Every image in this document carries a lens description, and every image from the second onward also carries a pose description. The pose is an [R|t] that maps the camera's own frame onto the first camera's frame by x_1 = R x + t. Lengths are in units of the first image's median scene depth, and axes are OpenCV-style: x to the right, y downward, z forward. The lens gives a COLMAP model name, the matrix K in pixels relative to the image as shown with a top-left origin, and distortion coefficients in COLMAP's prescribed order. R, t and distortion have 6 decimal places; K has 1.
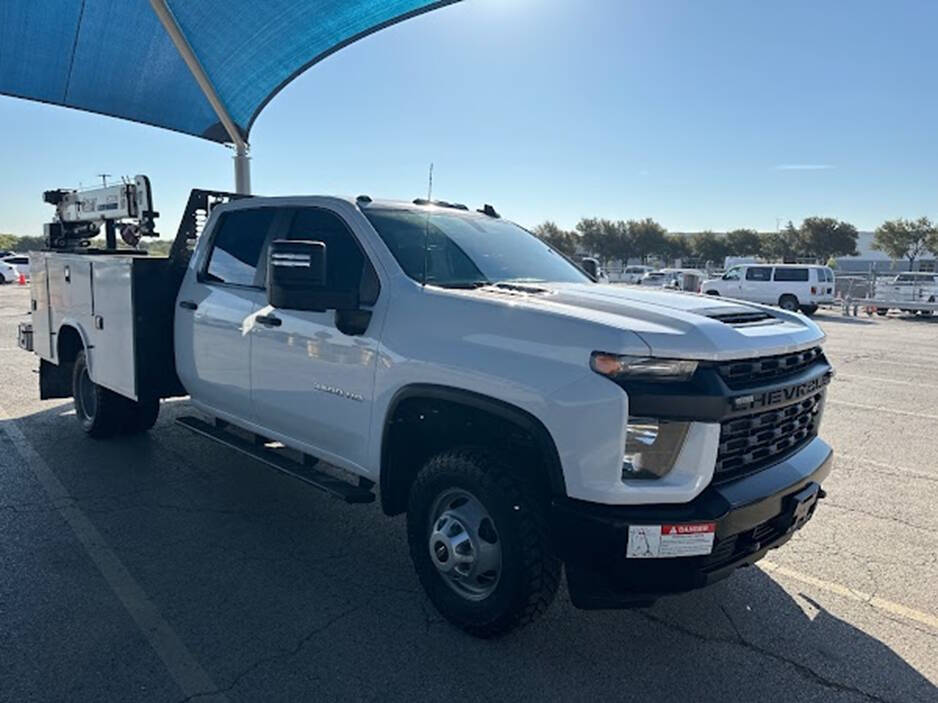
lens RADIAL K [[691.5, 0, 466.5], [0, 691.5, 352.6], [0, 0, 1]] dist [0.056246, 0.013108]
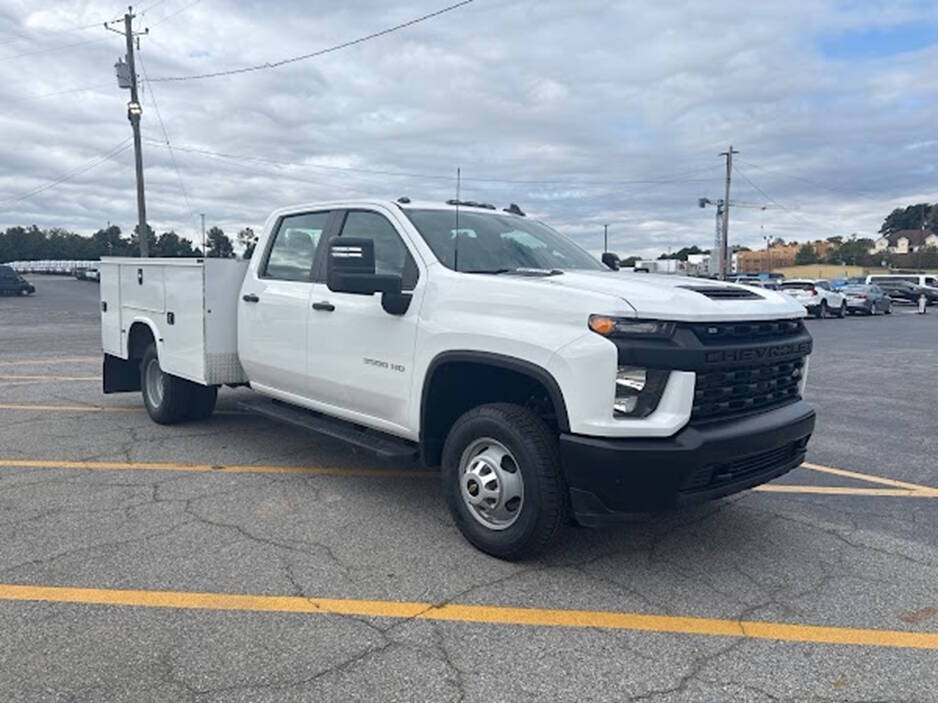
lens RADIAL K [[742.4, 0, 456.9], [0, 742.4, 362.0], [0, 0, 1]] dist [0.044444, 0.023250]
pose [[0.998291, -0.007190, -0.057998, 0.012437], [0.006665, 0.999935, -0.009237, 0.070017], [0.058061, 0.008835, 0.998274, -0.268171]]
